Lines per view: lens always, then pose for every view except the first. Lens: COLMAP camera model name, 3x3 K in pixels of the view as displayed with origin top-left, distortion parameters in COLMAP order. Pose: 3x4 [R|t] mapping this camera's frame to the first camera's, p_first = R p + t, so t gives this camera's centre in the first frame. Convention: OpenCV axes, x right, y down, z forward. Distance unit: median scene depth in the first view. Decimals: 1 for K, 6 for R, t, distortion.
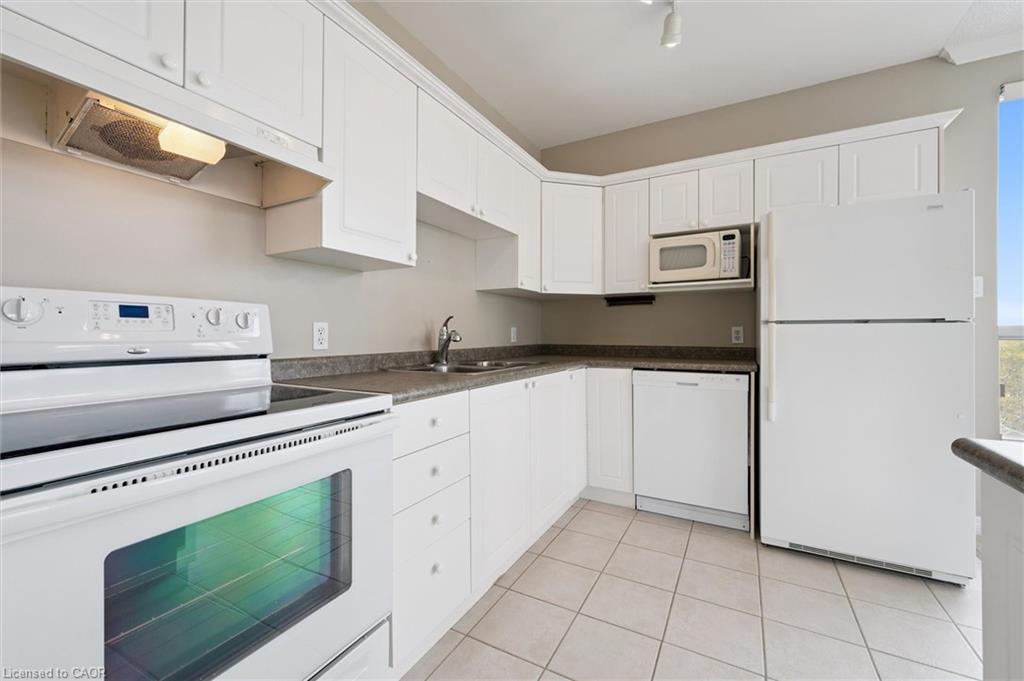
lens RADIAL K [[409.8, 0, 506.0], [0, 409.8, 332.8], [0, 0, 1]] dist [0.000430, -0.000645]
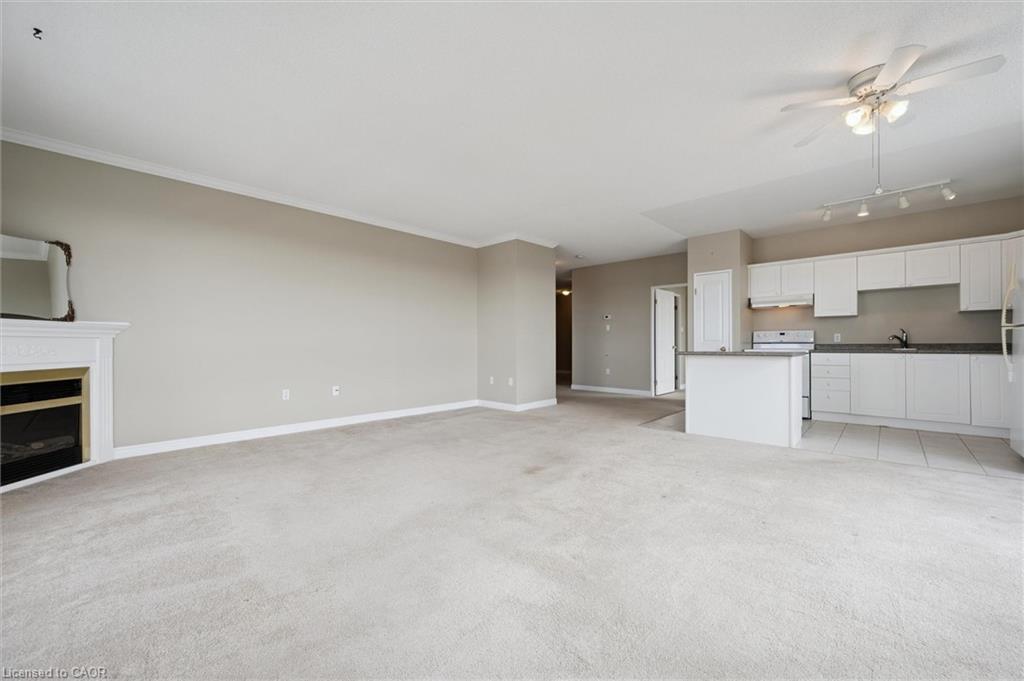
lens RADIAL K [[409.8, 0, 506.9], [0, 409.8, 342.6], [0, 0, 1]] dist [0.000430, -0.000645]
pose [[-0.245848, -0.002221, -0.969306, 3.595689], [0.009344, 0.999945, -0.004661, 0.038524], [0.969263, -0.010203, -0.245814, -0.843742]]
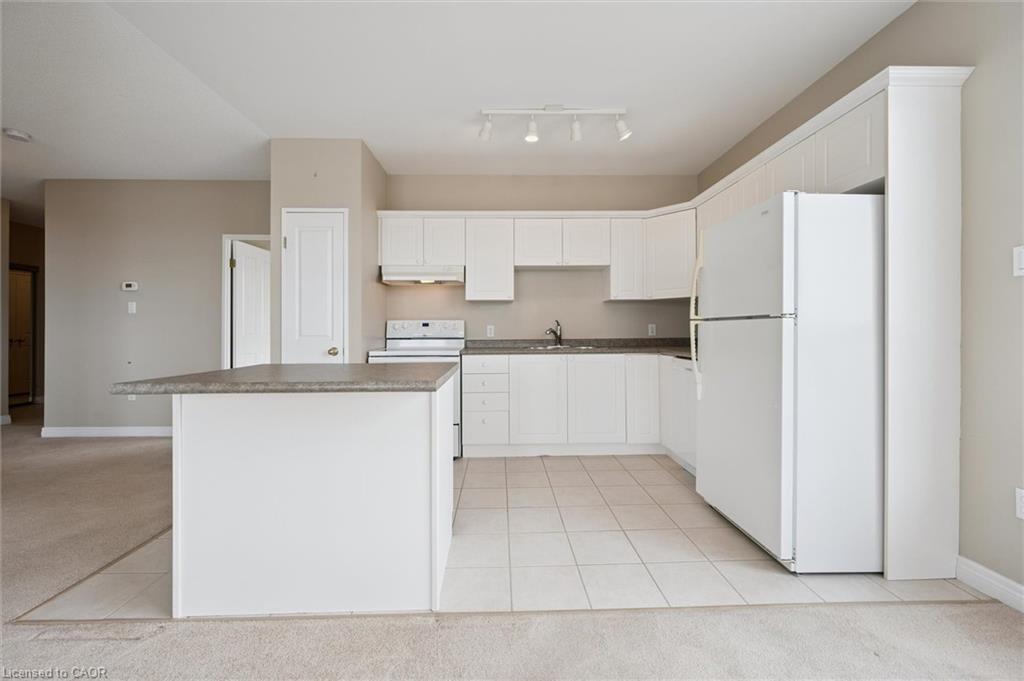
lens RADIAL K [[409.8, 0, 510.4], [0, 409.8, 328.2], [0, 0, 1]] dist [0.000430, -0.000645]
pose [[0.506907, -0.006703, -0.861974, 1.757830], [0.008716, 0.999959, -0.002650, -0.003110], [0.861956, -0.006170, 0.506945, -0.145347]]
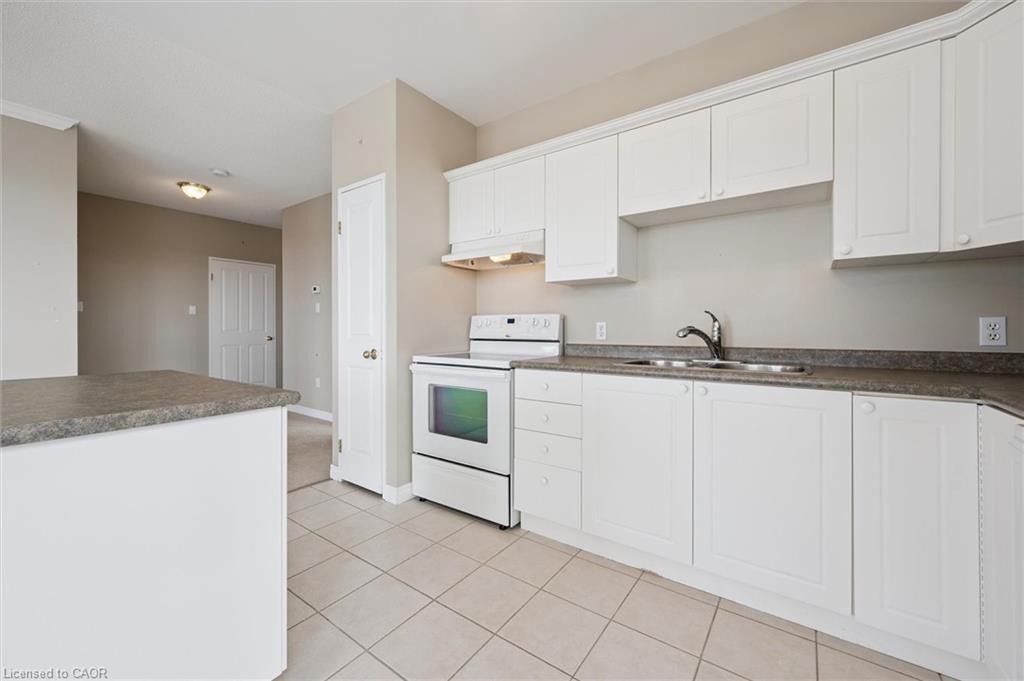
lens RADIAL K [[409.8, 0, 510.5], [0, 409.8, 331.3], [0, 0, 1]] dist [0.000430, -0.000645]
pose [[-0.124732, 0.004421, -0.992181, 1.133130], [0.002577, 0.999988, 0.004132, 0.001899], [0.992187, -0.002041, -0.124742, 0.869588]]
